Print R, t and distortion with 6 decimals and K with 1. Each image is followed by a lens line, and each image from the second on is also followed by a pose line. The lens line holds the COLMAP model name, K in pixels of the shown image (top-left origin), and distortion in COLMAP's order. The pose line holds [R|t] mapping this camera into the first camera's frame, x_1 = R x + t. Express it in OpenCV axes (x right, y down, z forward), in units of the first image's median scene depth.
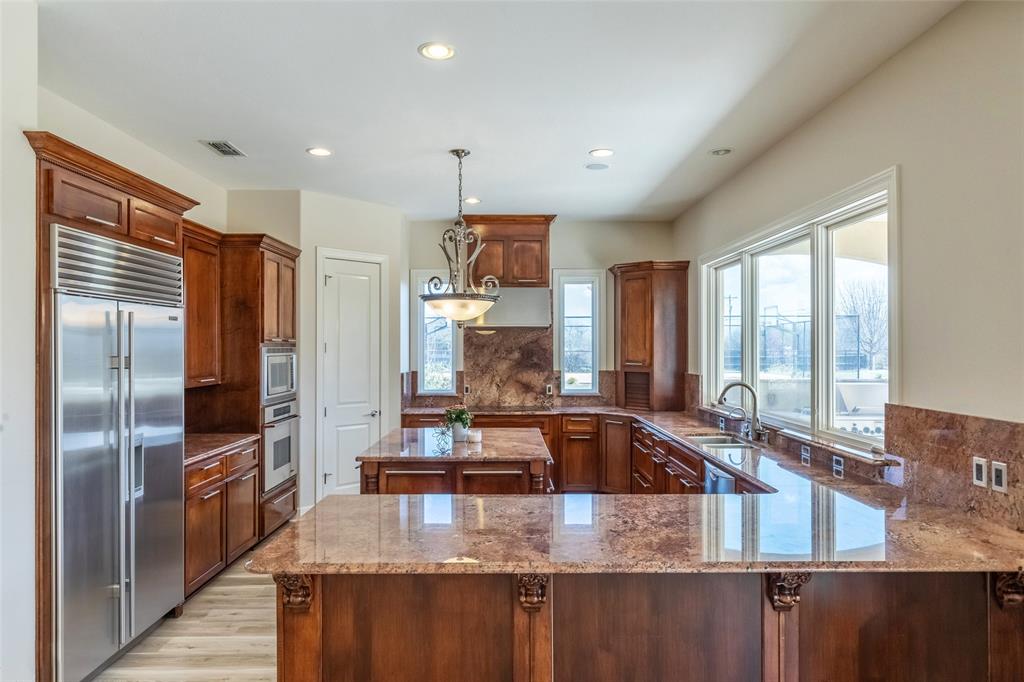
lens RADIAL K [[646.5, 0, 513.1], [0, 646.5, 343.1], [0, 0, 1]] dist [0.010568, 0.003080]
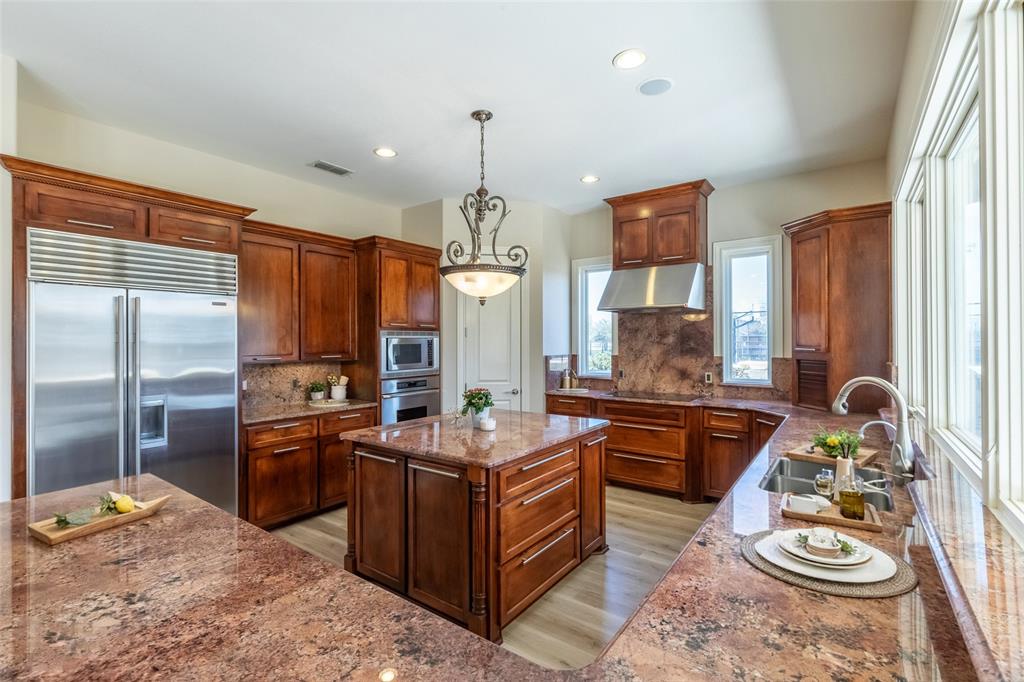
lens RADIAL K [[465.5, 0, 509.3], [0, 465.5, 338.9], [0, 0, 1]] dist [0.017281, -0.000505]
pose [[0.793557, -0.004912, -0.608477, 0.238815], [0.007015, 0.999975, 0.001076, 0.016142], [0.608456, -0.005123, 0.793571, 0.332045]]
